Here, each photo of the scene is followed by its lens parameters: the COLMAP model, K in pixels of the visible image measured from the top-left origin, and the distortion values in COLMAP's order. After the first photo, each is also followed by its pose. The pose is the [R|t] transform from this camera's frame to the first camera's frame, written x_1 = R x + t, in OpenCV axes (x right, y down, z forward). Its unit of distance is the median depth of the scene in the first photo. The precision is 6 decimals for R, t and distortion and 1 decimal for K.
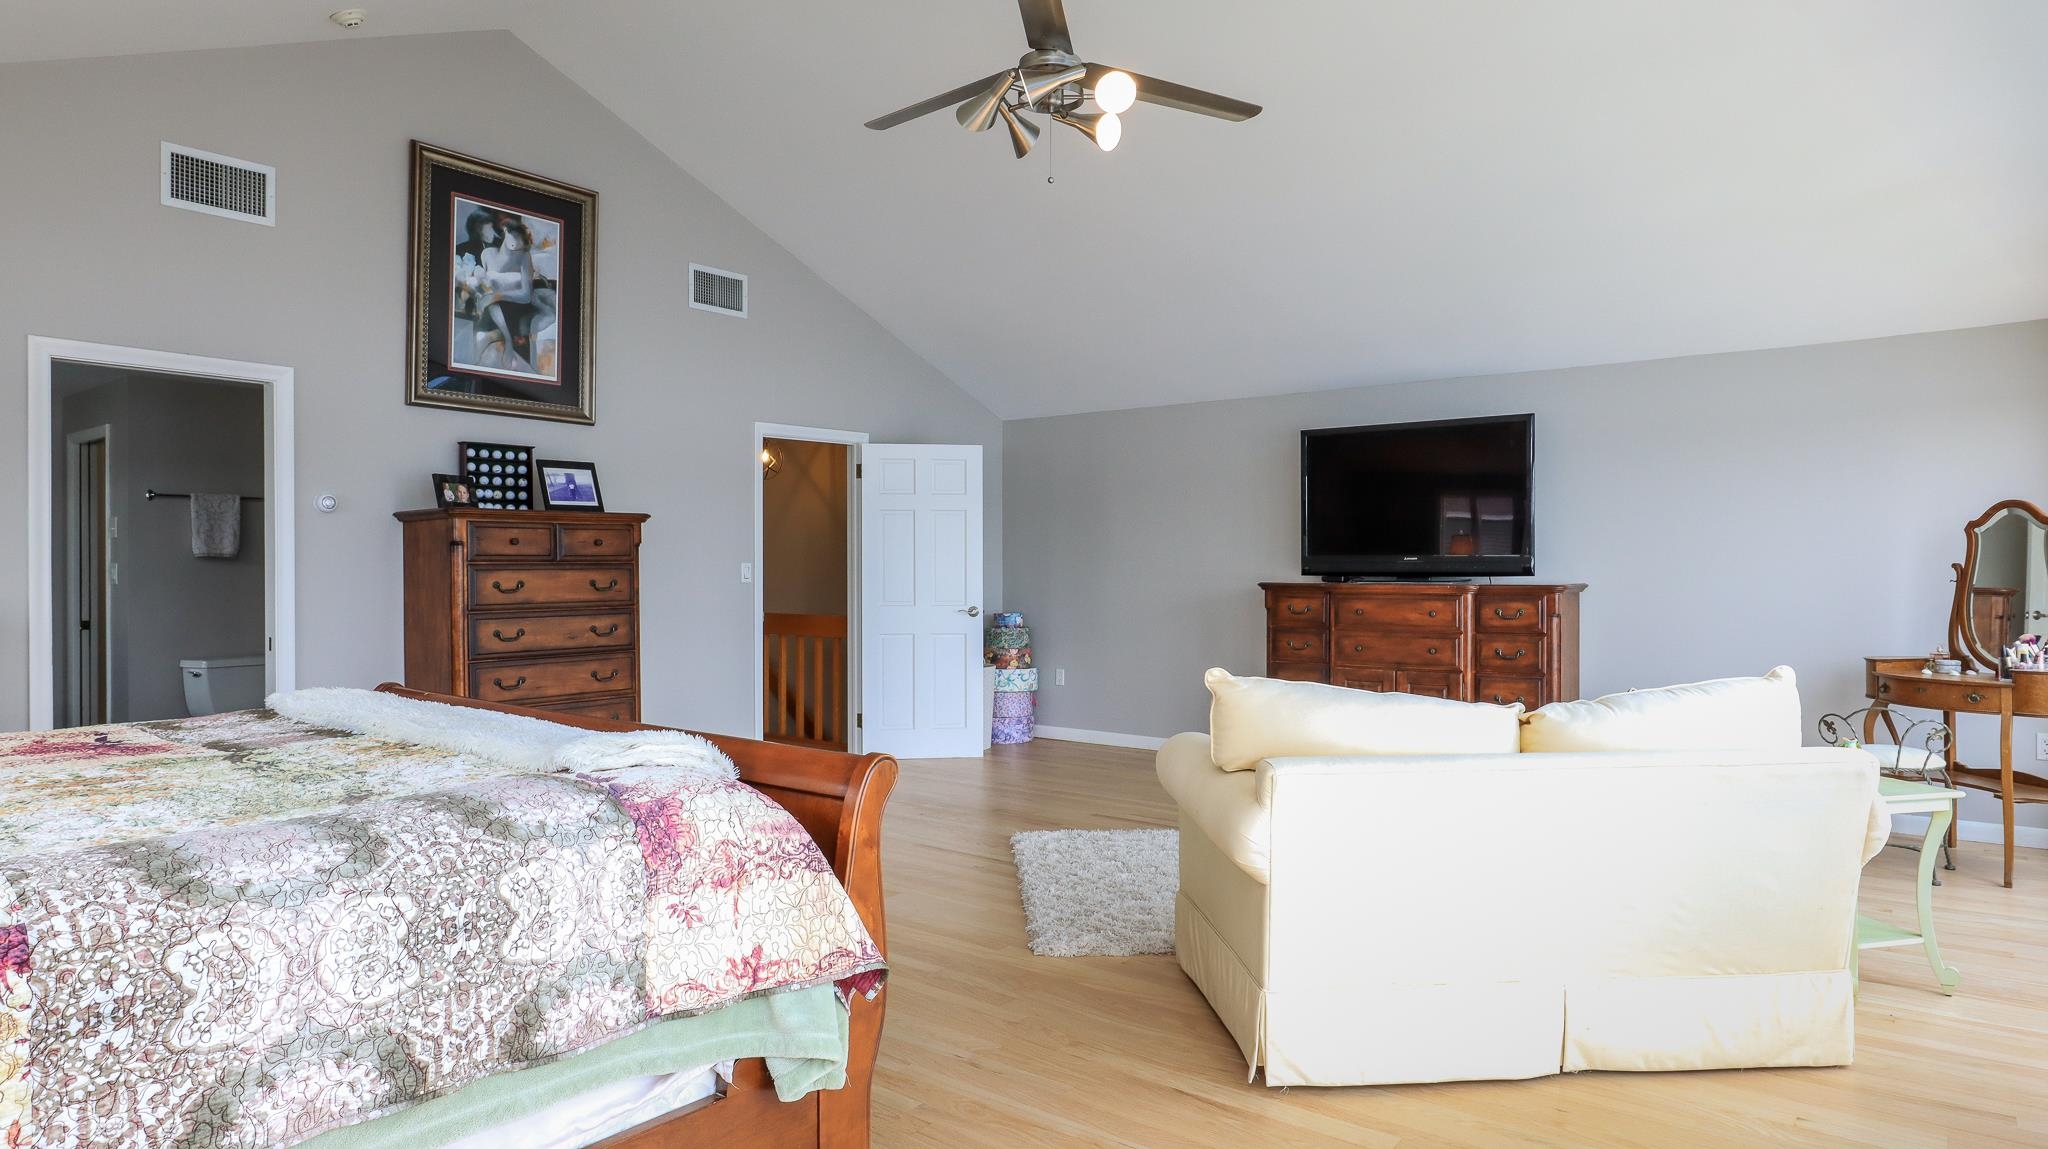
lens RADIAL K [[1226.3, 0, 1013.3], [0, 1226.3, 581.7], [0, 0, 1]] dist [0.019651, -0.000450]
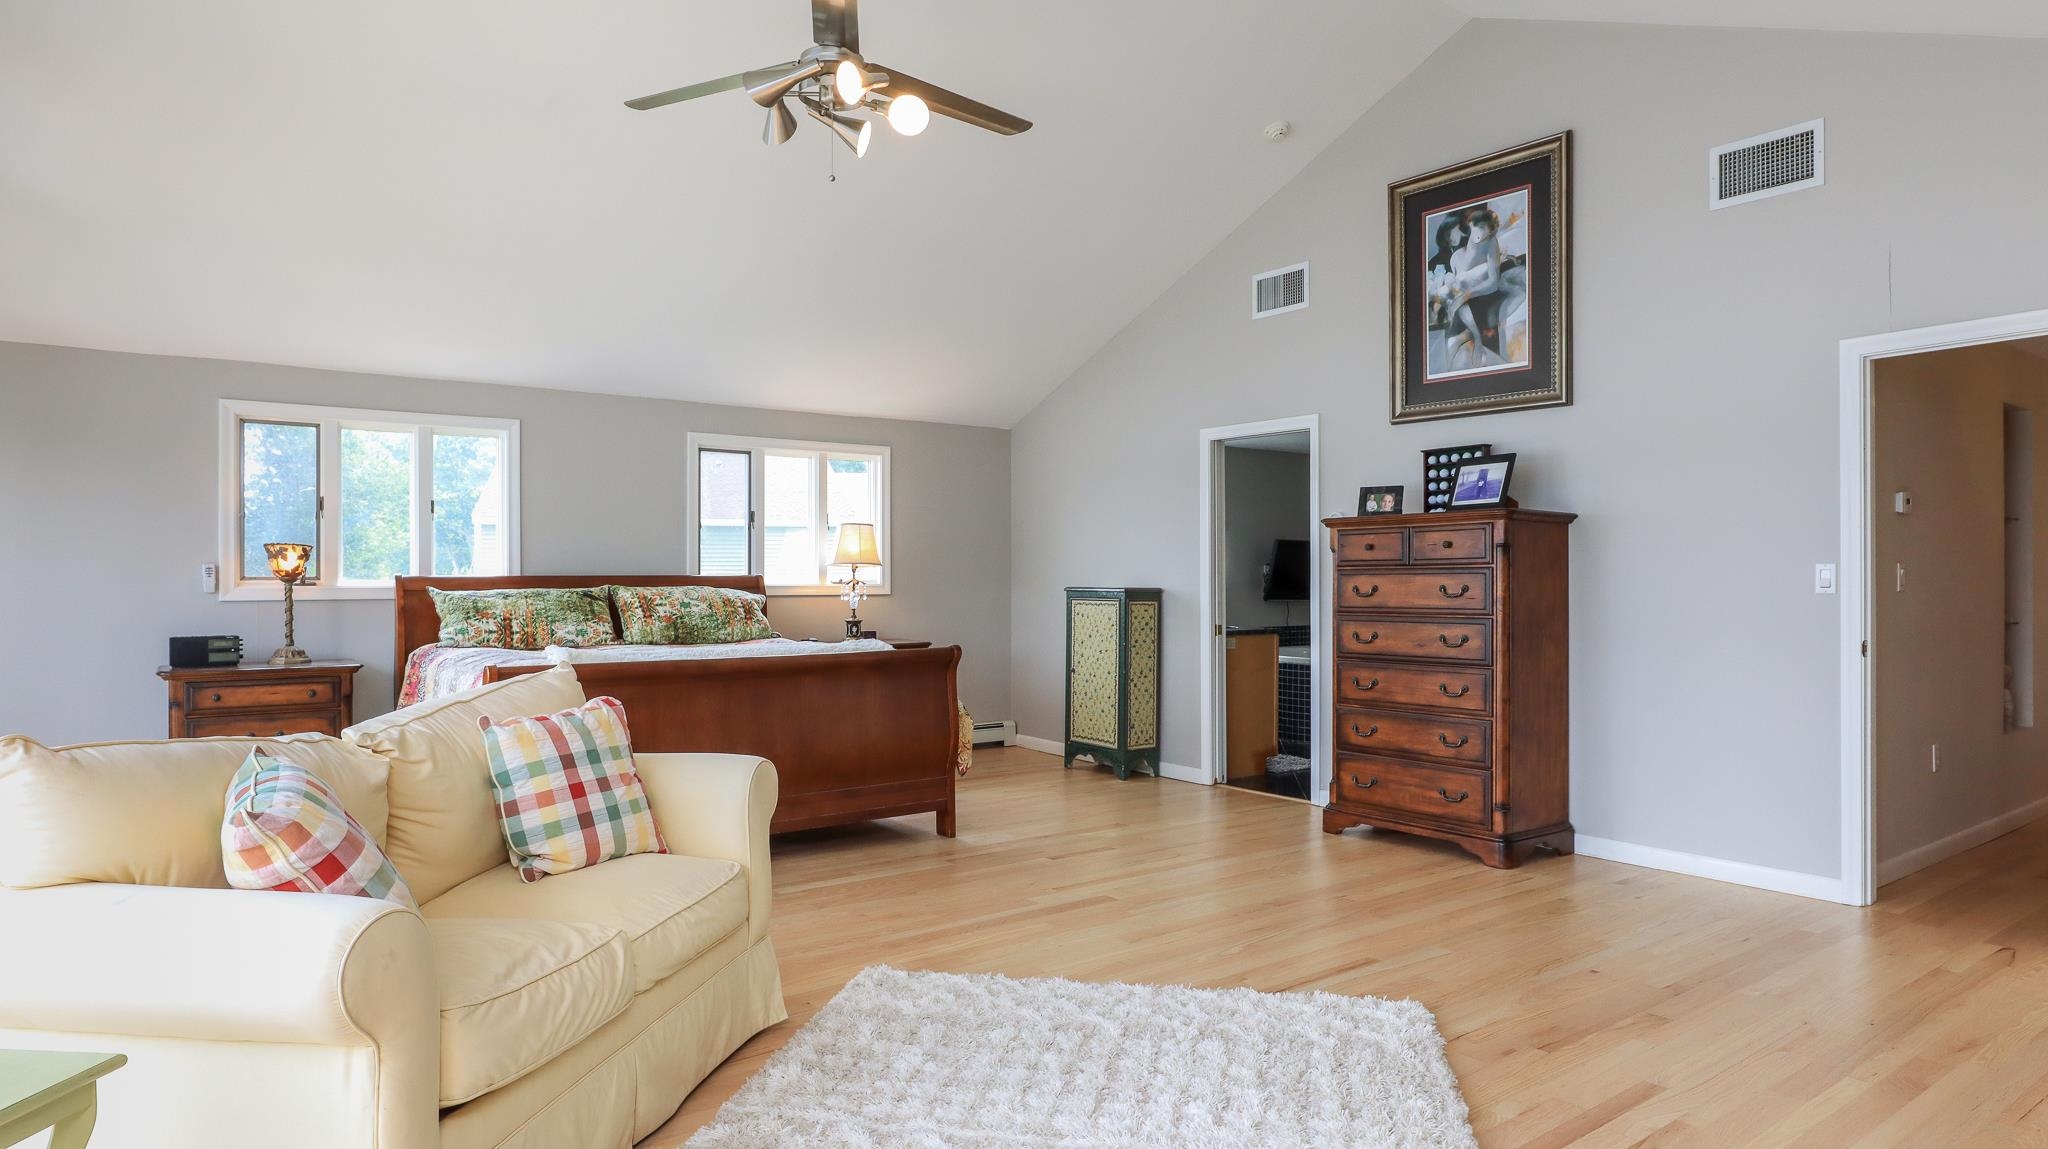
lens RADIAL K [[1226.3, 0, 1015.1], [0, 1226.3, 564.9], [0, 0, 1]] dist [0.019651, -0.000450]
pose [[-0.248066, 0.003144, -0.968738, 0.633776], [0.004811, 0.999986, 0.002014, -0.020290], [0.968731, -0.004161, -0.248077, 0.905163]]
